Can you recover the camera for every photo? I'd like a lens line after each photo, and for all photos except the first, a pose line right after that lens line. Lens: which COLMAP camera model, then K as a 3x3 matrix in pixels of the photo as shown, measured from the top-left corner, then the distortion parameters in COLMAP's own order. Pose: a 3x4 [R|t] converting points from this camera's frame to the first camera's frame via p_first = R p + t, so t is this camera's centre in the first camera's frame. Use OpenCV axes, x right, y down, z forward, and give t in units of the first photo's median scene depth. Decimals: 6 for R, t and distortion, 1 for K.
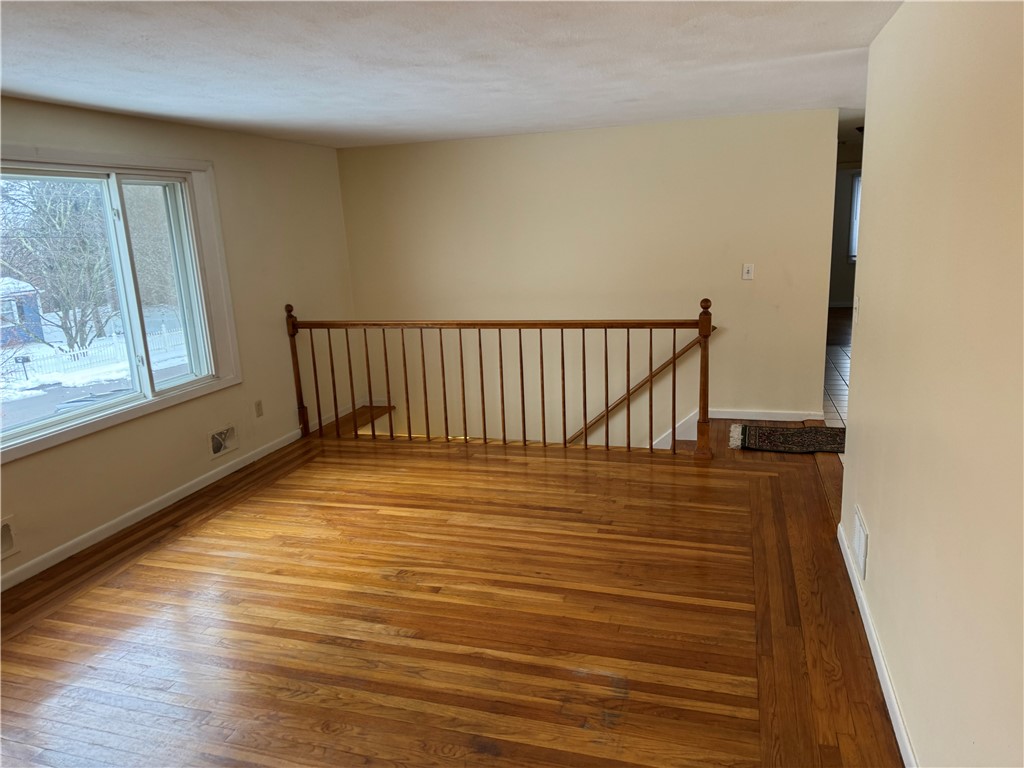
lens RADIAL K [[722.8, 0, 513.4], [0, 722.8, 385.4], [0, 0, 1]] dist [0.060496, -0.077689]
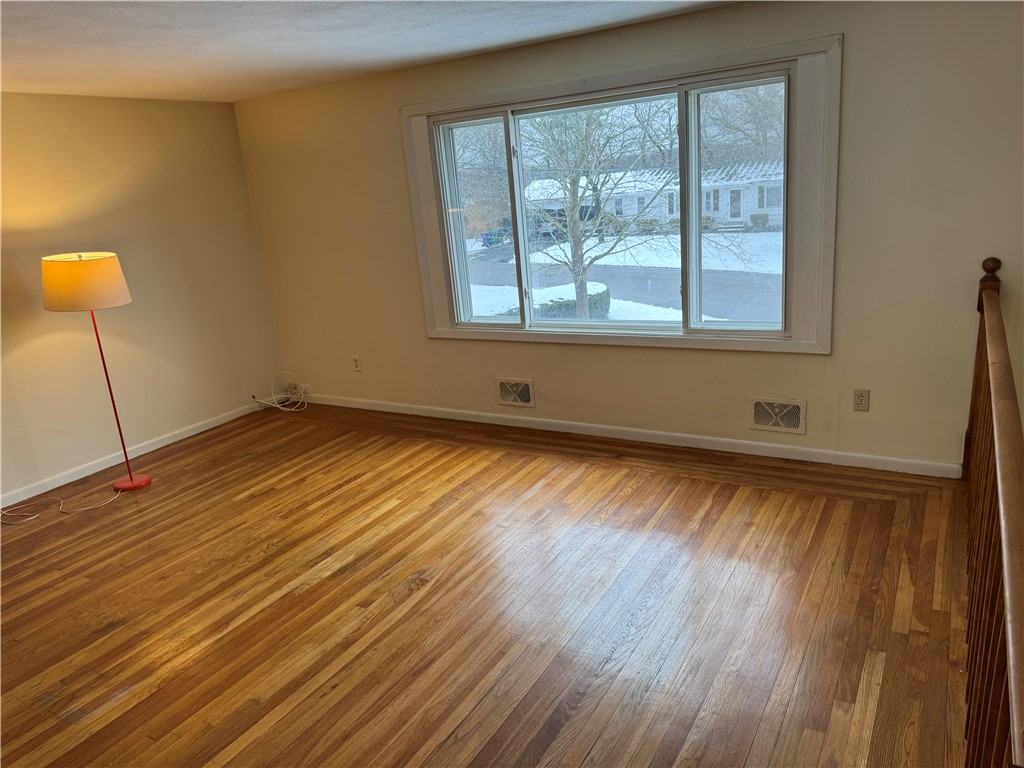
lens RADIAL K [[722.8, 0, 512.3], [0, 722.8, 383.5], [0, 0, 1]] dist [0.060496, -0.077689]
pose [[-0.249338, 0.324855, -0.912305, 0.513810], [-0.117197, 0.925012, 0.361411, -0.278163], [0.961299, 0.197033, -0.192568, 1.167916]]
